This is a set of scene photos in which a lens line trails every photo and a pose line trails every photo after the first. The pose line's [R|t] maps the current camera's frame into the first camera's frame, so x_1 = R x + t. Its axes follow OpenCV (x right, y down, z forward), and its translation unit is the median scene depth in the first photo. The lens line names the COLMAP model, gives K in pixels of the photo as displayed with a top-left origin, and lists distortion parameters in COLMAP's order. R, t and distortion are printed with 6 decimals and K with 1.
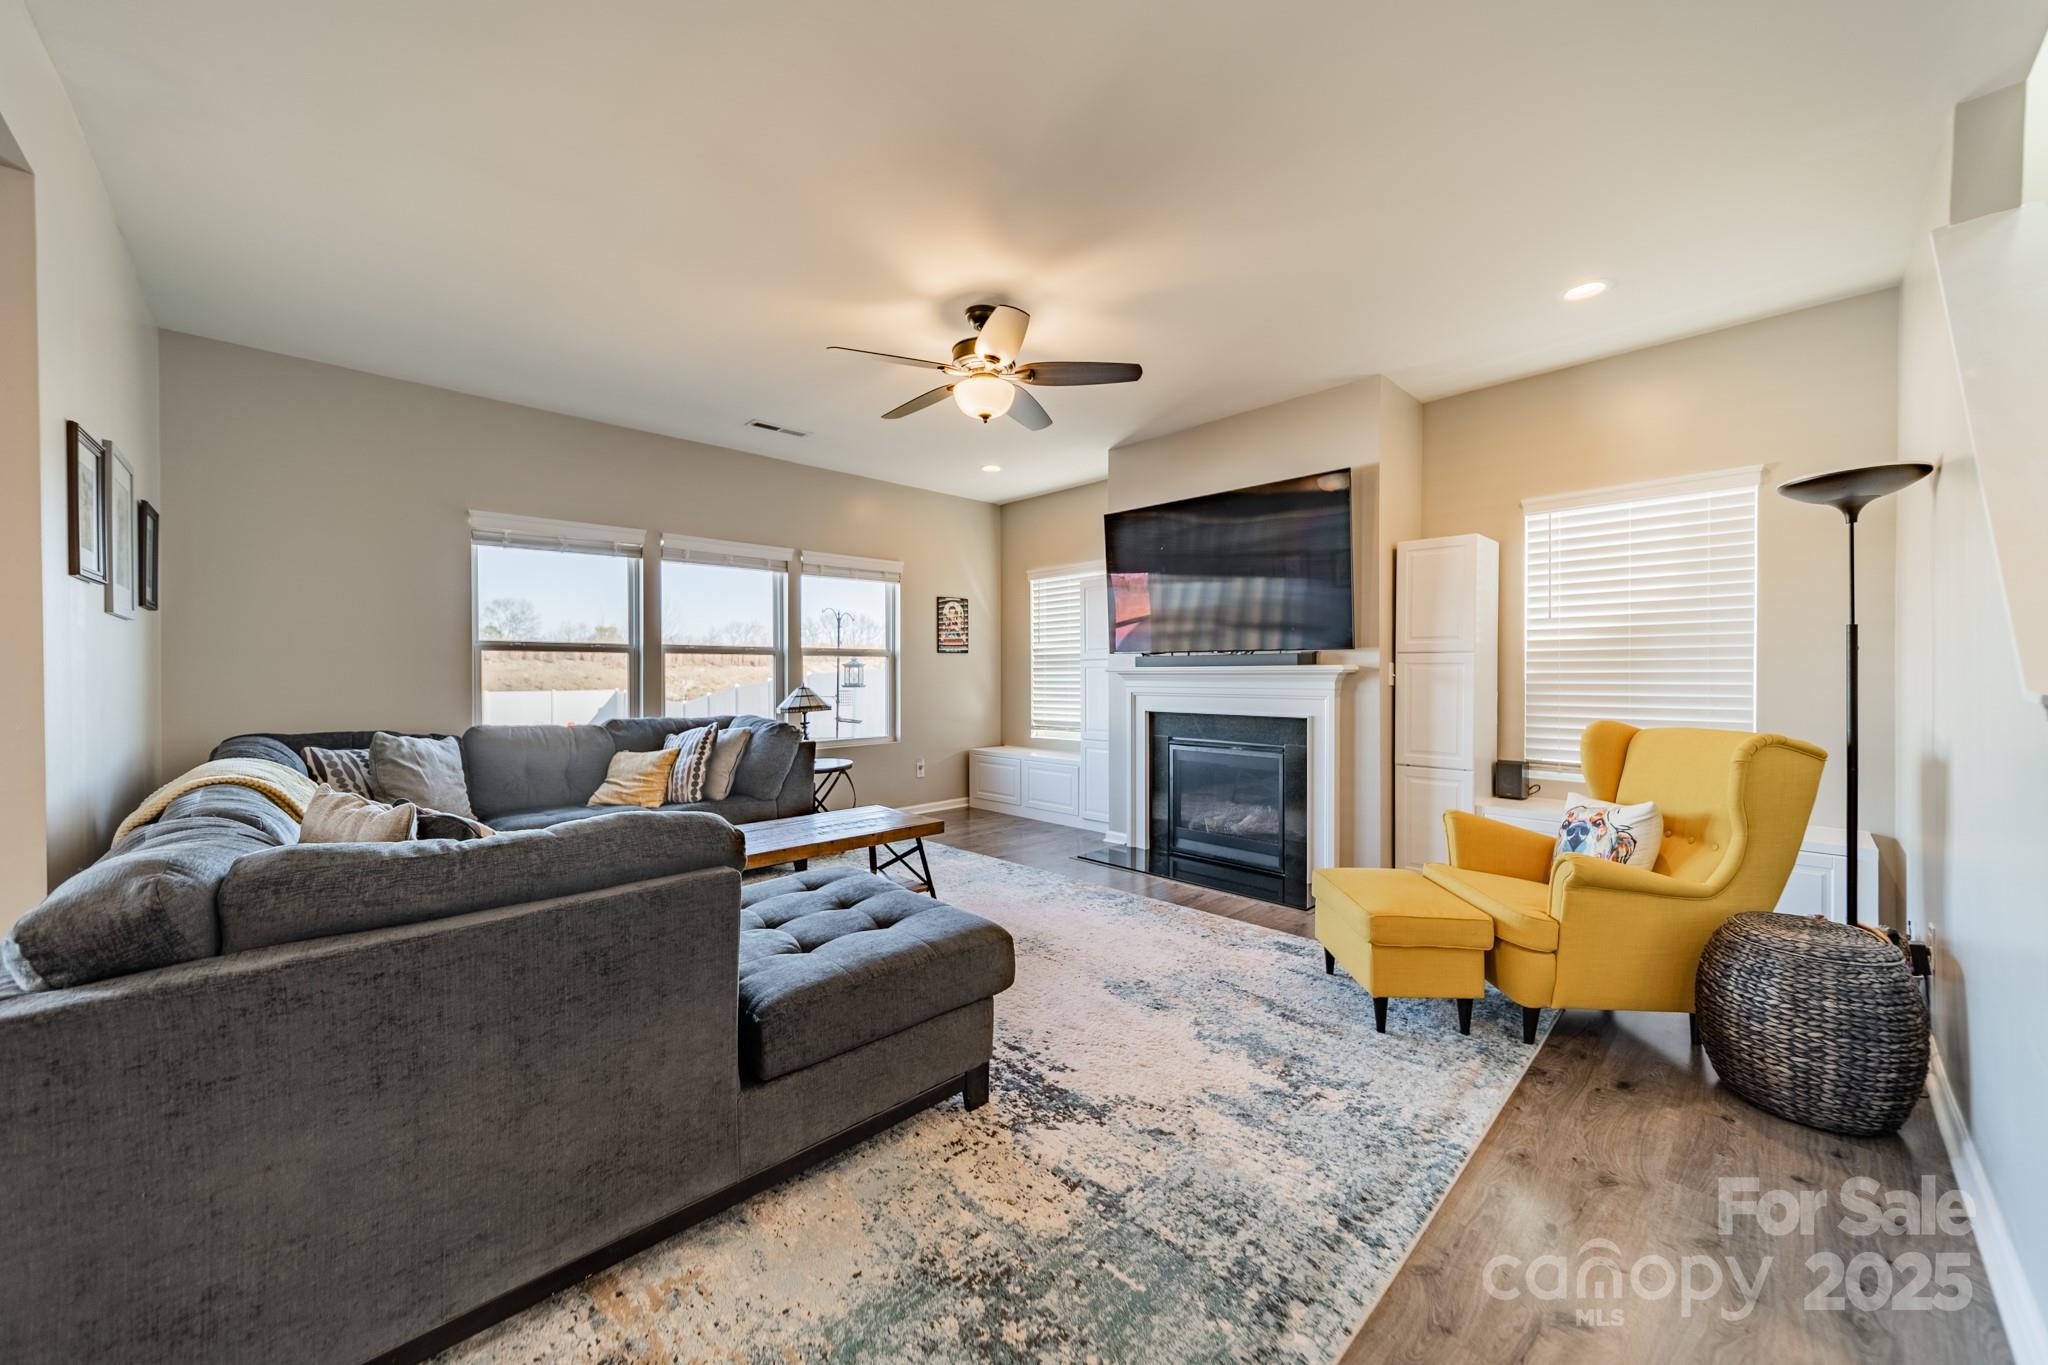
lens RADIAL K [[739.6, 0, 1033.9], [0, 739.6, 677.4], [0, 0, 1]] dist [0.011134, 0.000060]
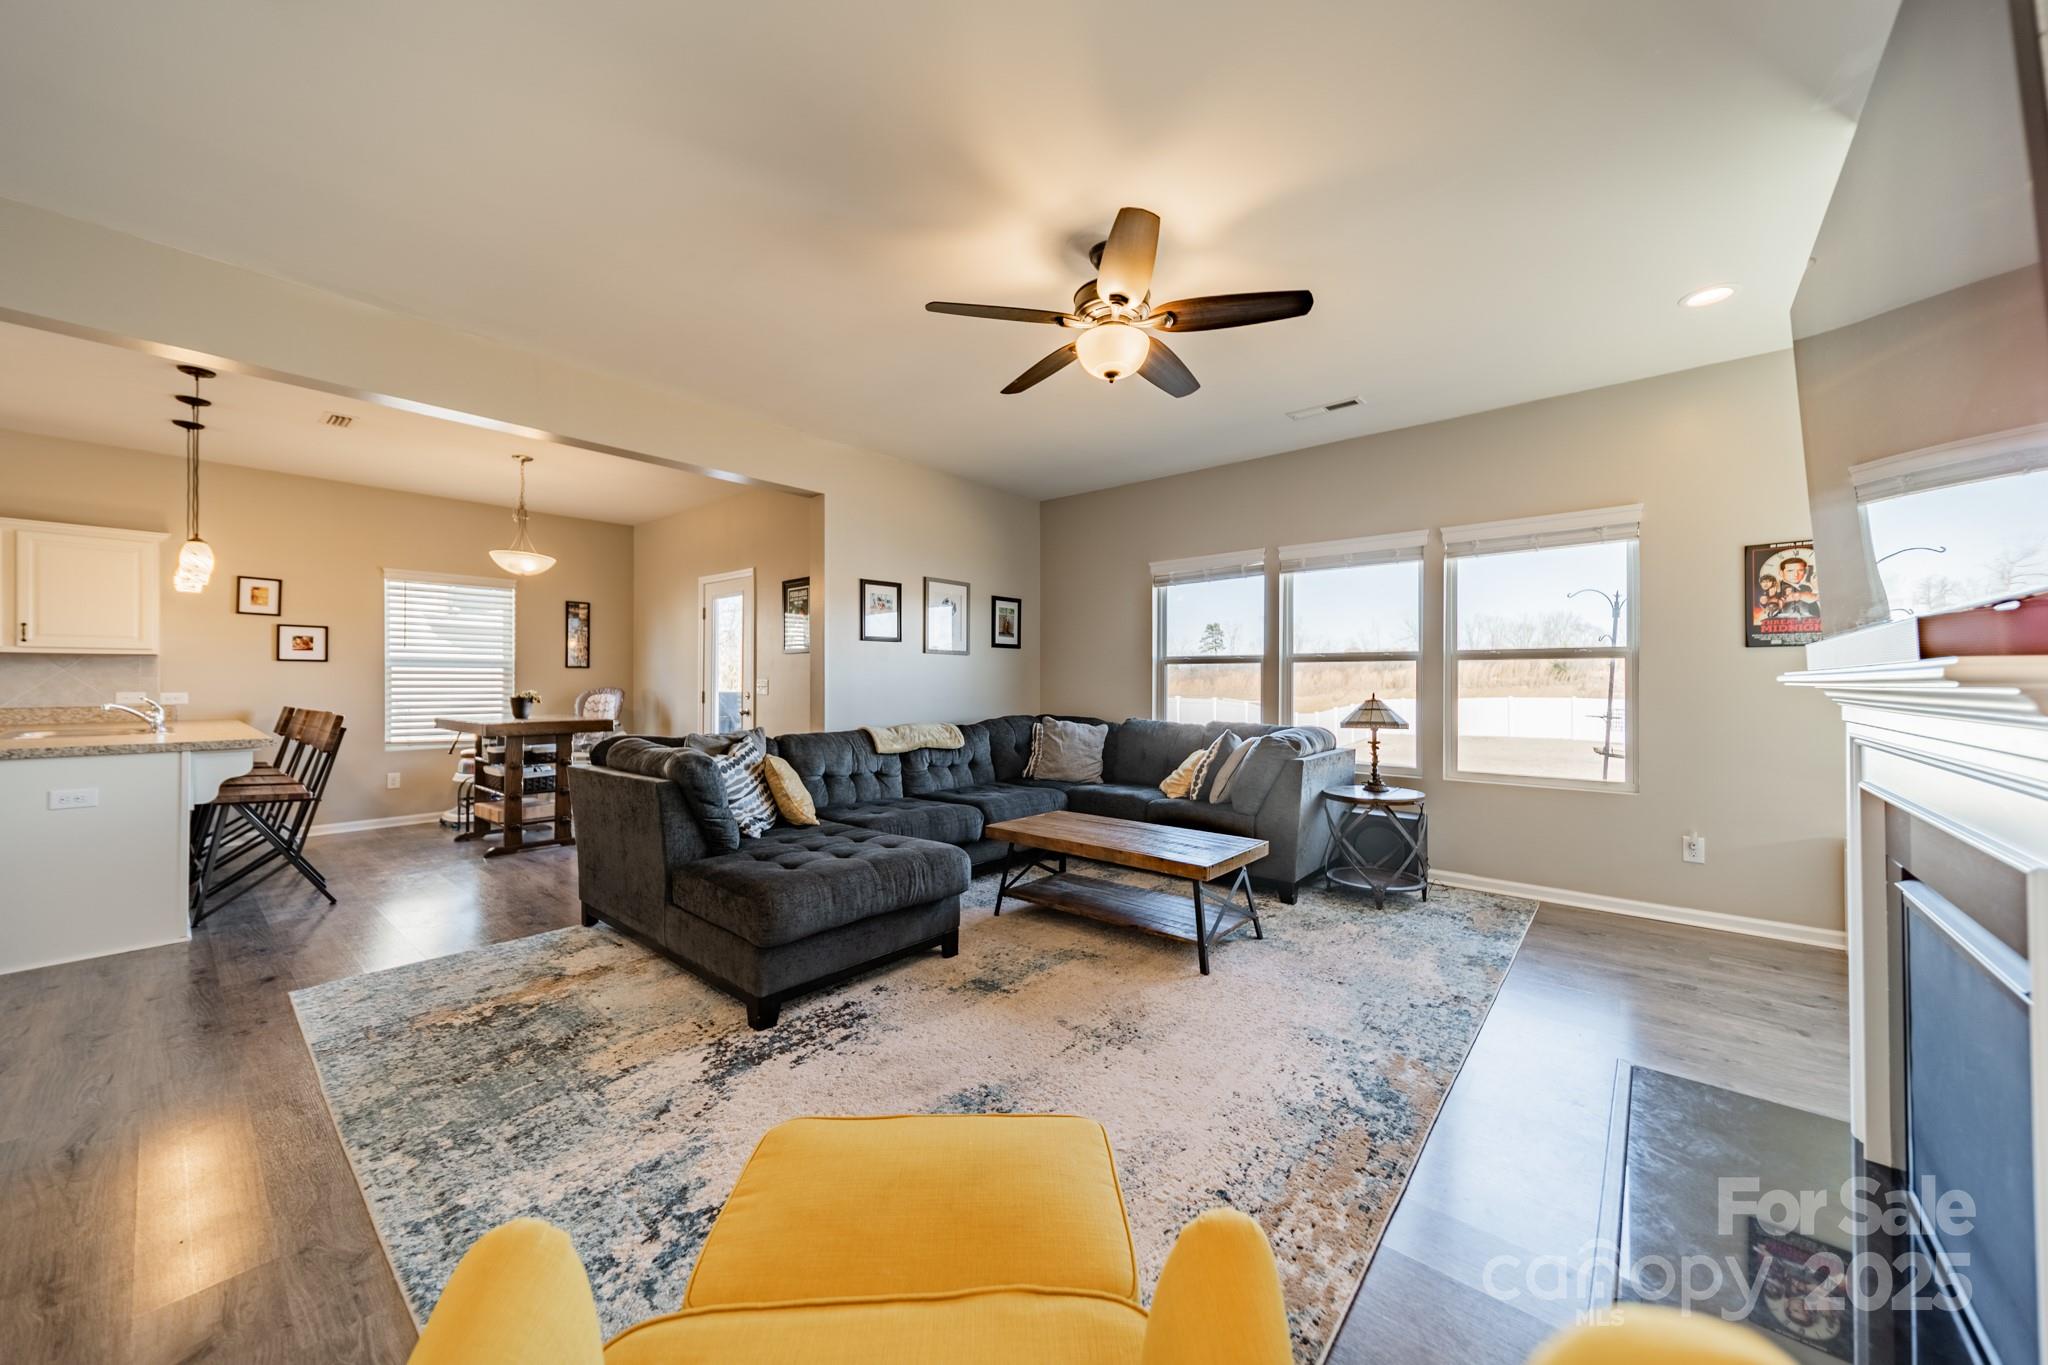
lens RADIAL K [[739.6, 0, 1033.9], [0, 739.6, 677.4], [0, 0, 1]] dist [0.011134, 0.000060]
pose [[0.089238, 0.000272, -0.996010, 0.984482], [-0.008434, 0.999964, -0.000483, -0.014497], [0.995975, 0.008444, 0.089237, 1.094582]]
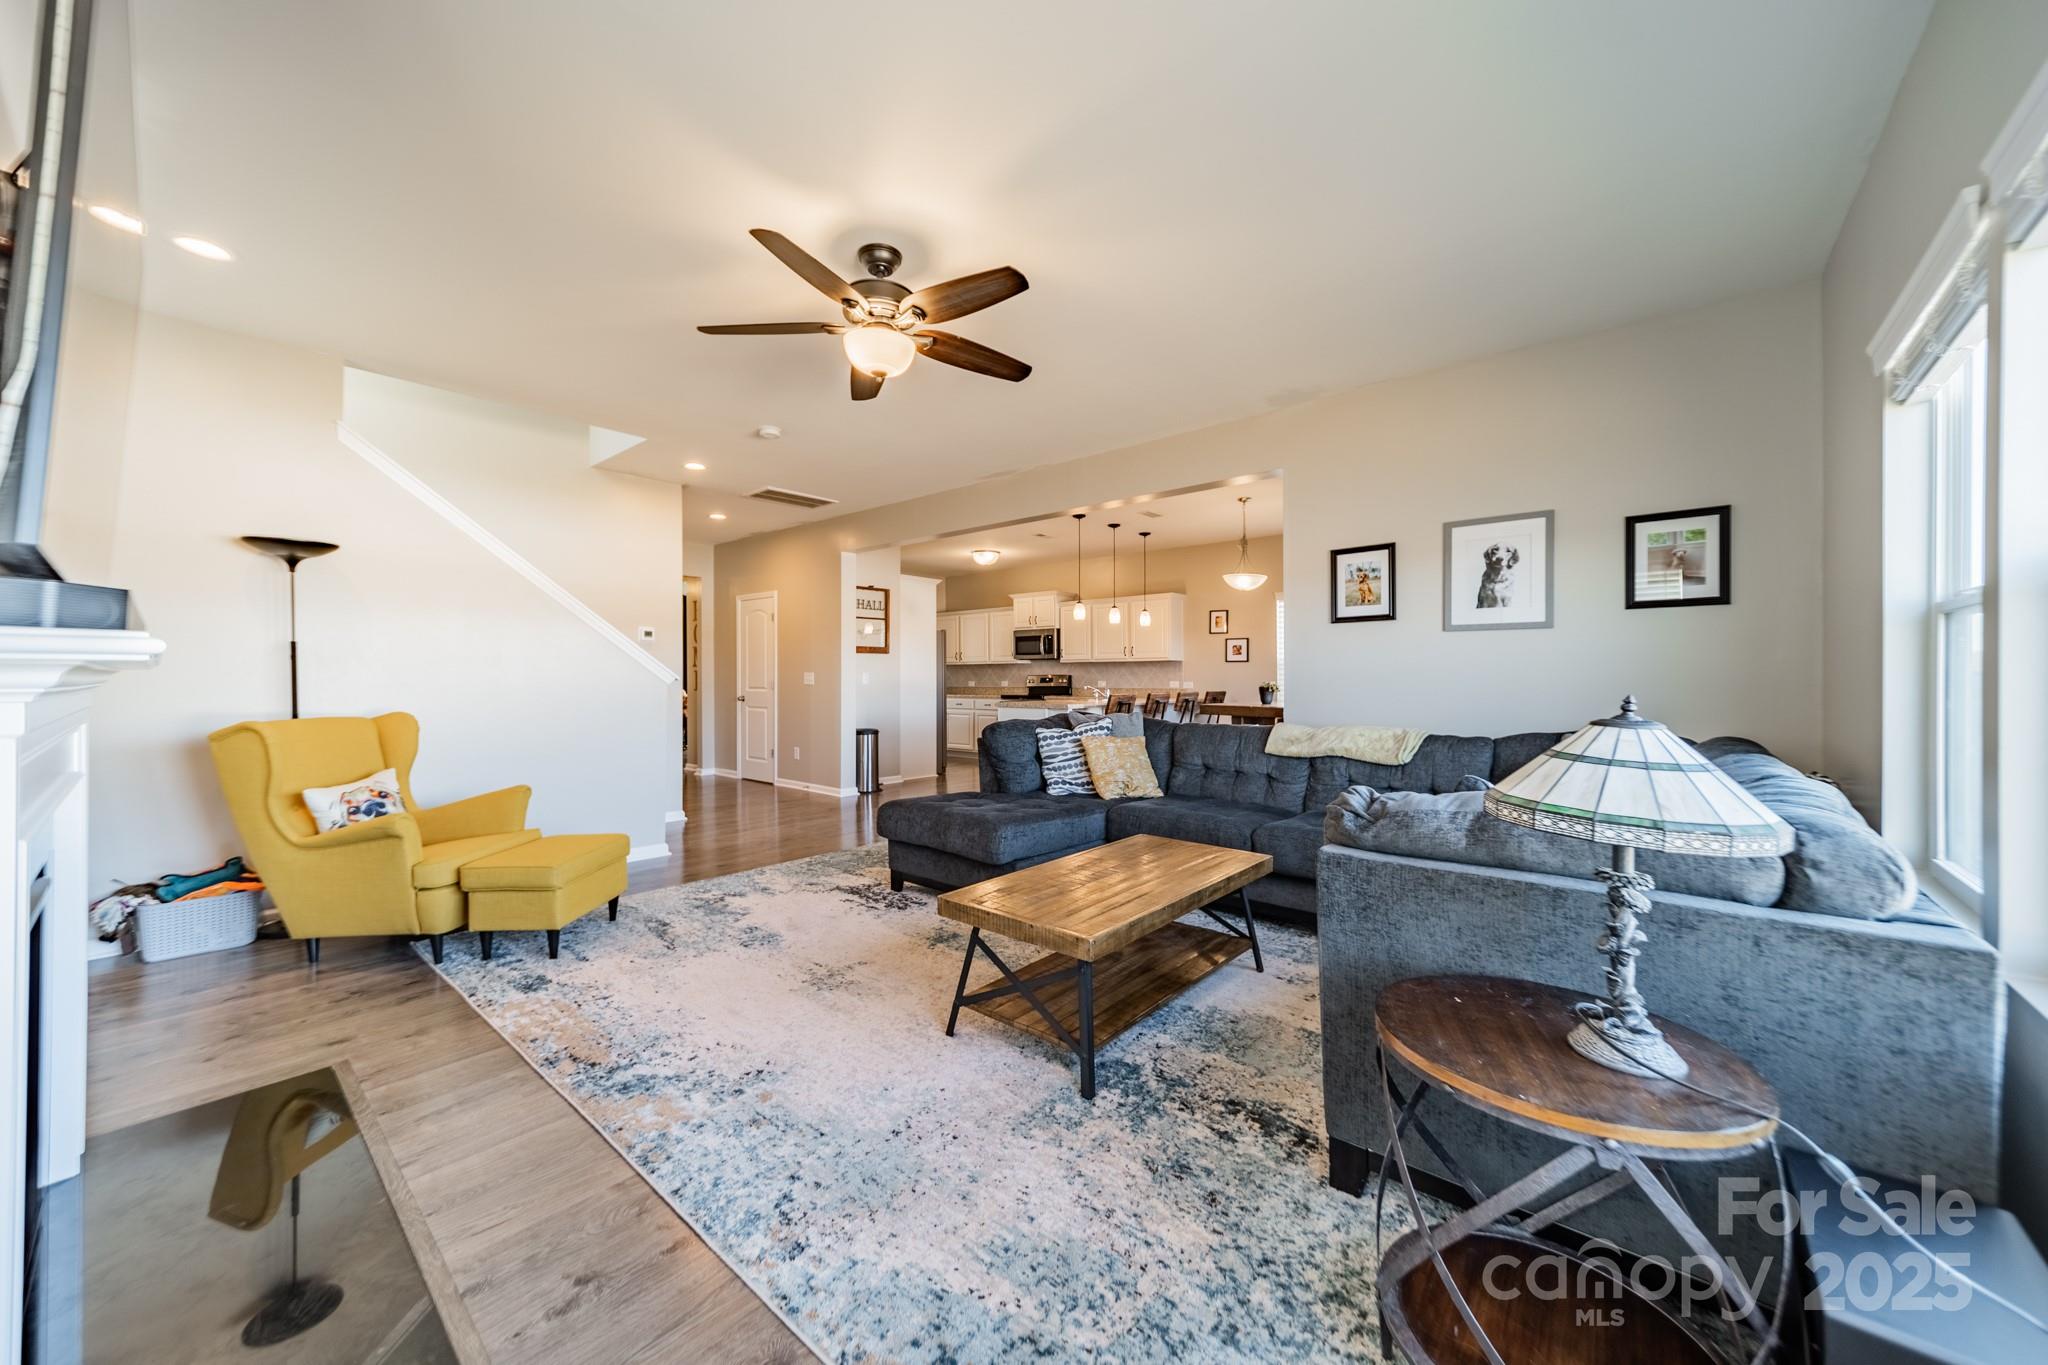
lens RADIAL K [[750.6, 0, 1024.0], [0, 750.6, 682.5], [0, 0, 1]] dist [-0.000094, 0.000021]
pose [[-0.997578, 0.005096, -0.069371, -0.227210], [0.004131, 0.999893, 0.014058, -0.003602], [0.069435, 0.013737, -0.997492, 2.457555]]
